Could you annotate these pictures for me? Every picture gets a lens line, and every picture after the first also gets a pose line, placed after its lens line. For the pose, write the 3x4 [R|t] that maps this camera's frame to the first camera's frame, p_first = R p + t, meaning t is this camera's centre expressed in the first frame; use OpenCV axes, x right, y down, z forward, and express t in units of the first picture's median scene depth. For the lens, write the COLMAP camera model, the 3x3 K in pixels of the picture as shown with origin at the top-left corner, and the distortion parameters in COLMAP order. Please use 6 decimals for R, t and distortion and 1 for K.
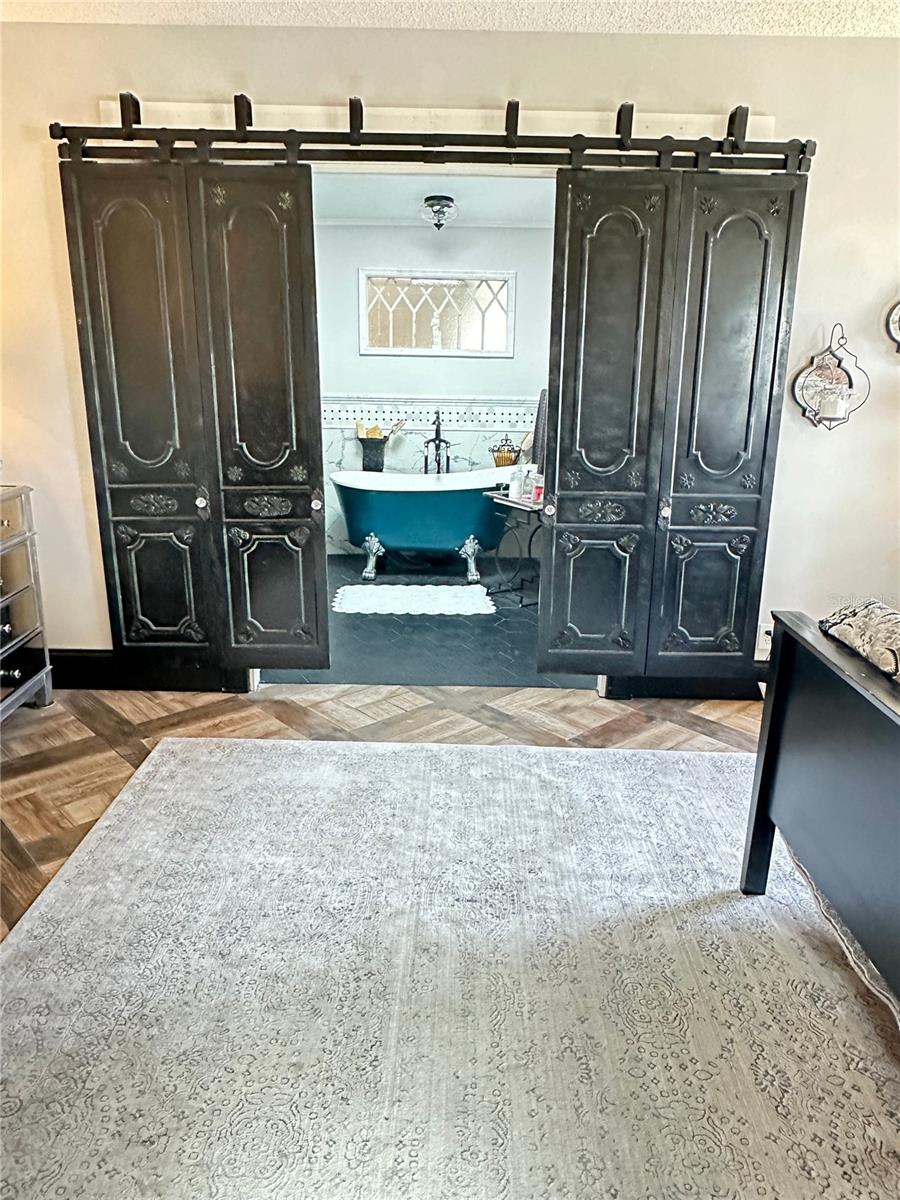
lens RADIAL K [[921.7, 0, 450.8], [0, 921.7, 599.4], [0, 0, 1]] dist [-0.006877, 0.015071]
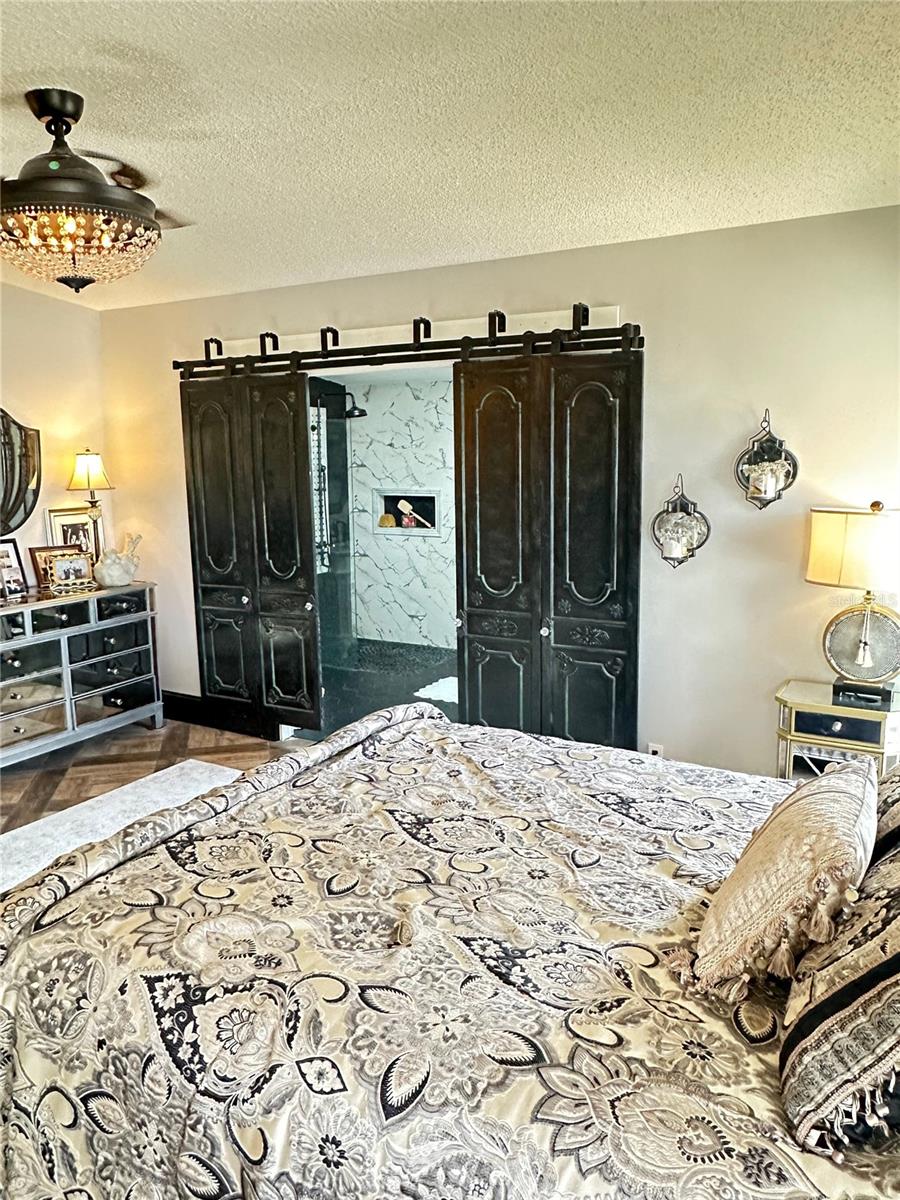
lens RADIAL K [[847.5, 0, 450.3], [0, 847.5, 601.7], [0, 0, 1]] dist [0.034216, -0.038784]
pose [[0.869547, 0.060617, -0.490115, 0.650379], [-0.134557, 0.983971, -0.117031, 0.010544], [0.475165, 0.167713, 0.863766, 0.004839]]
